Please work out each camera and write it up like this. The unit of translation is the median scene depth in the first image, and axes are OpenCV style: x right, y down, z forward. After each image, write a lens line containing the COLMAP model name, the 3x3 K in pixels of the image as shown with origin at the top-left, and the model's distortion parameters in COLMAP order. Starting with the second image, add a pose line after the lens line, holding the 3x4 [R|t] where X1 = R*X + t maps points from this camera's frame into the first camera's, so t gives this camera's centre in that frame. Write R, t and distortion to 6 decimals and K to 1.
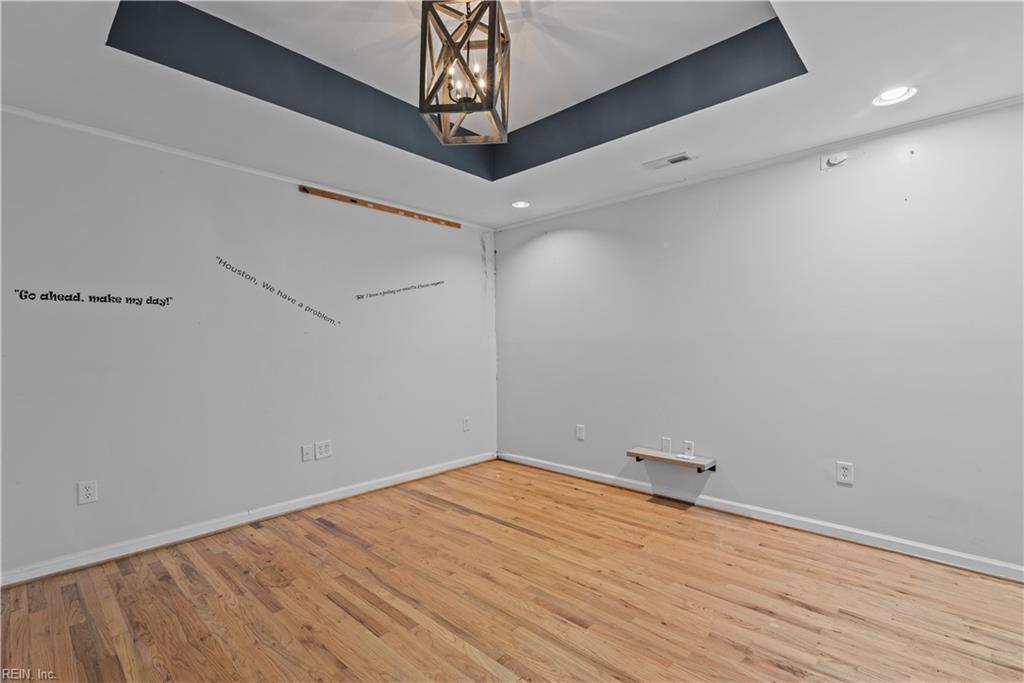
lens RADIAL K [[465.1, 0, 513.8], [0, 465.1, 343.4], [0, 0, 1]] dist [-0.000300, 0.000007]
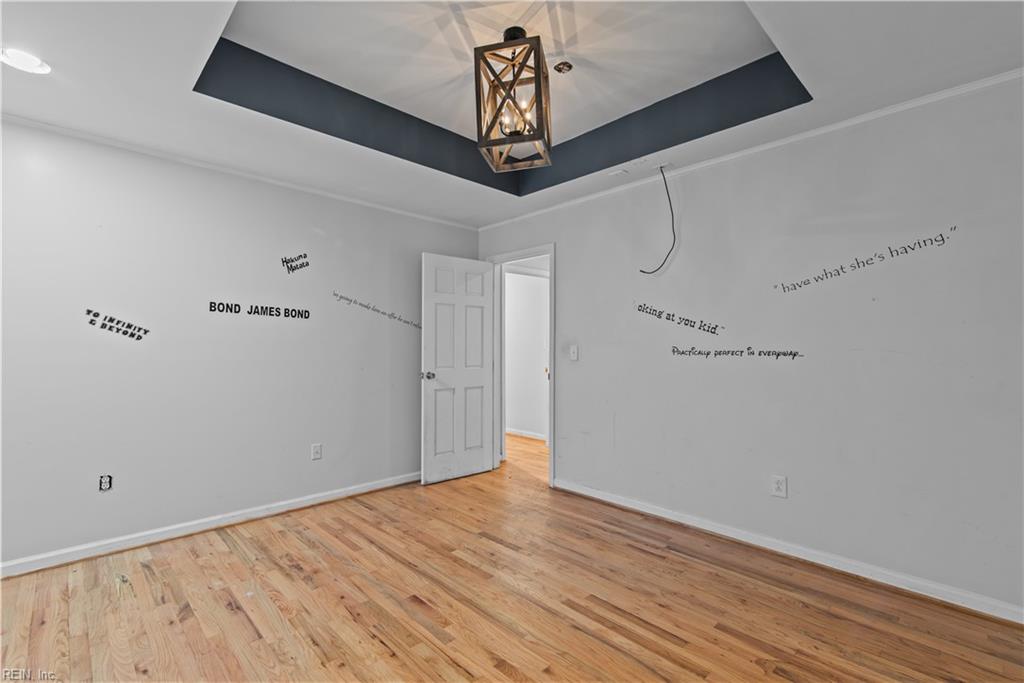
lens RADIAL K [[465.1, 0, 510.5], [0, 465.1, 343.6], [0, 0, 1]] dist [-0.000300, 0.000007]
pose [[-0.998836, 0.004764, 0.048005, -0.133068], [0.004221, 0.999926, -0.011419, 0.004523], [-0.048056, -0.011203, -0.998782, 2.009999]]
